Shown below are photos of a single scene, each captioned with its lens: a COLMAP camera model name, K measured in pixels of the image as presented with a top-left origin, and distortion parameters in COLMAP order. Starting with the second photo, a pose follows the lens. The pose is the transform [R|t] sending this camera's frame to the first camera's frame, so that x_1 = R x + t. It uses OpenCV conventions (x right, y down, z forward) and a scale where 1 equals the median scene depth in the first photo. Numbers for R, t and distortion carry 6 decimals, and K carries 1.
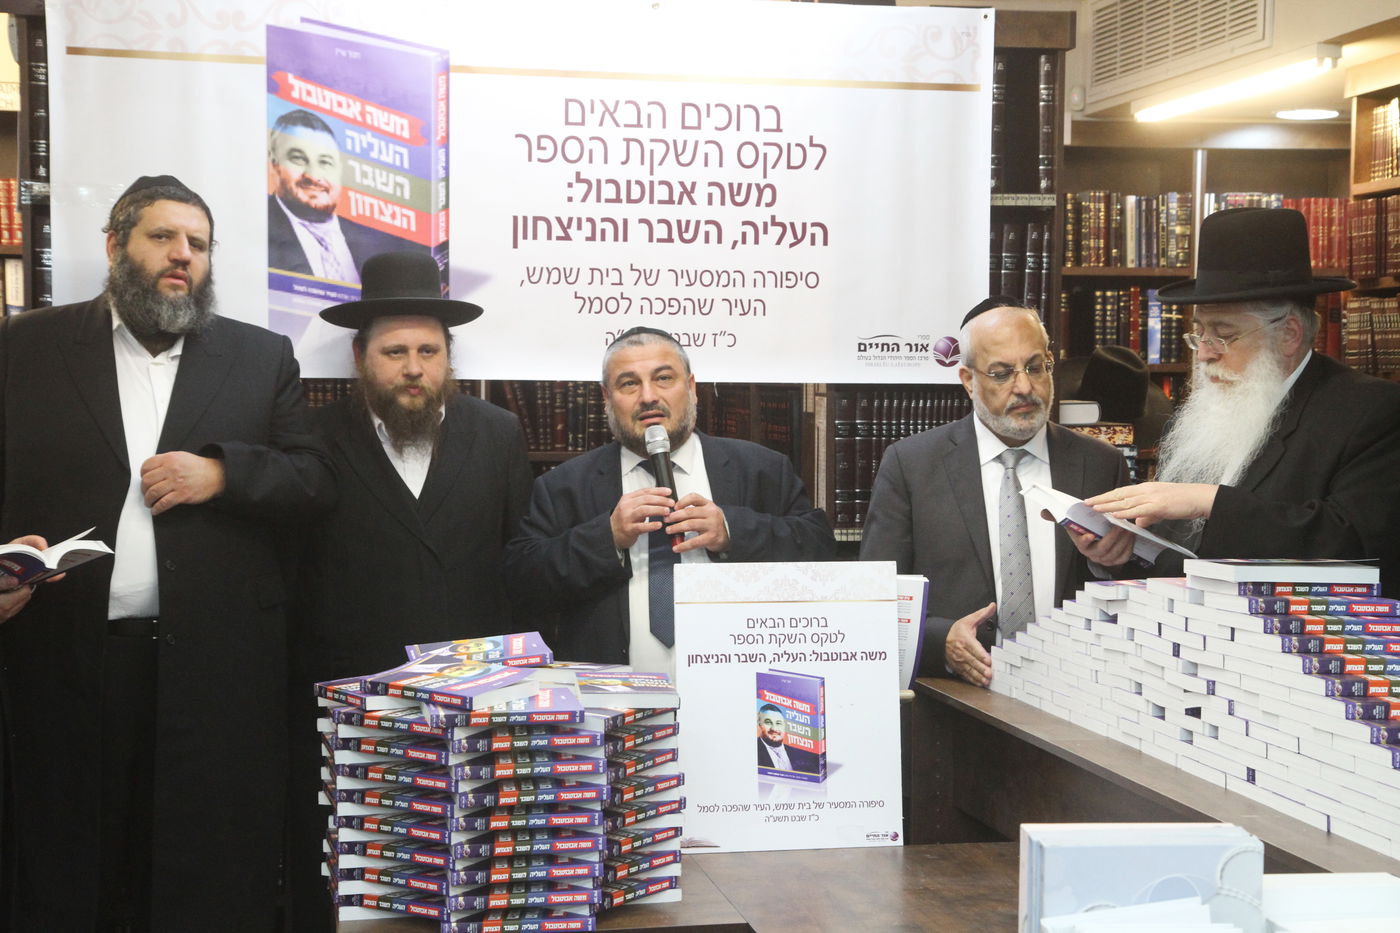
lens RADIAL K [[2178.8, 0, 700.0], [0, 2178.8, 466.5], [0, 0, 1]] dist [0.141025, 0.286293]
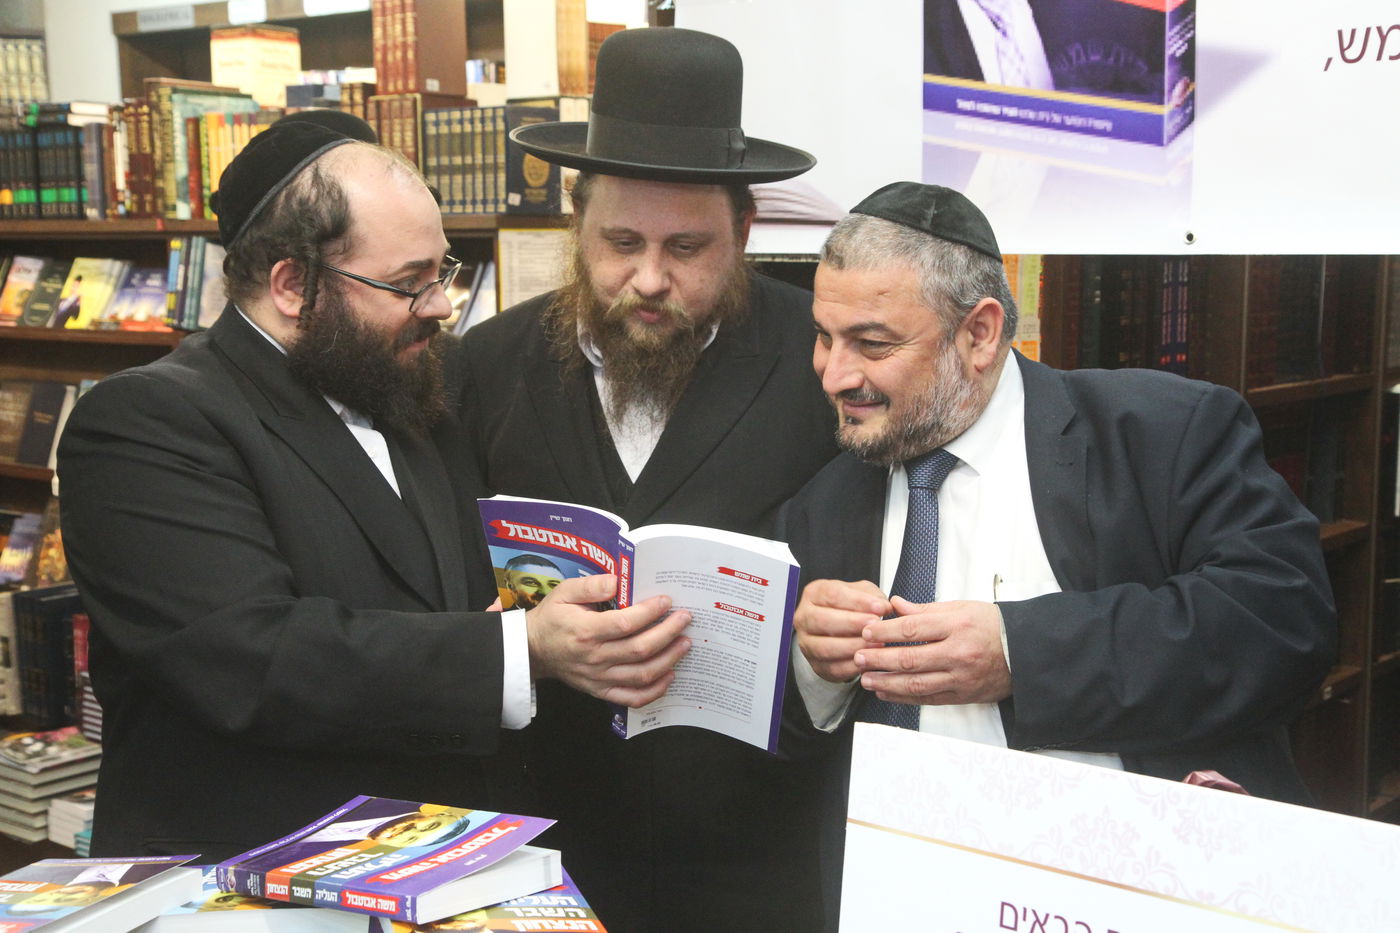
lens RADIAL K [[1916.0, 0, 700.0], [0, 1916.0, 466.5], [0, 0, 1]] dist [0.126417, 0.047309]
pose [[0.631685, 0.084067, -0.770654, 0.188965], [-0.026290, 0.995854, 0.087084, -0.025683], [0.774779, -0.034749, 0.631276, 0.592619]]
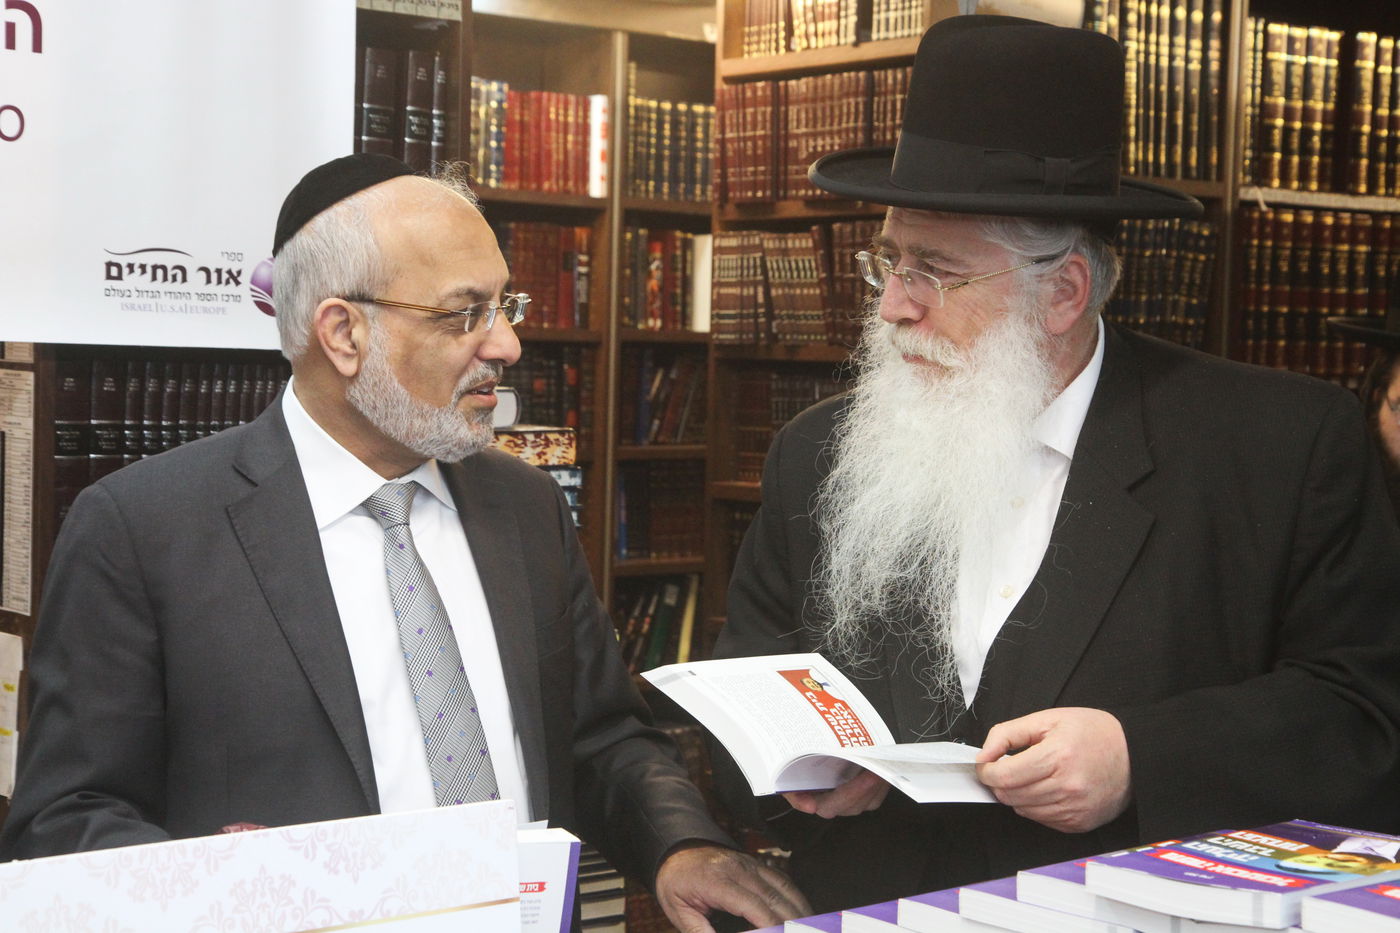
lens RADIAL K [[2384.7, 0, 702.2], [0, 2384.7, 472.9], [0, 0, 1]] dist [0.183773, 0.094038]
pose [[0.876560, -0.005719, 0.481259, -0.072979], [-0.001648, 0.999888, 0.014883, -0.018443], [-0.481290, -0.013839, 0.876452, 0.480020]]
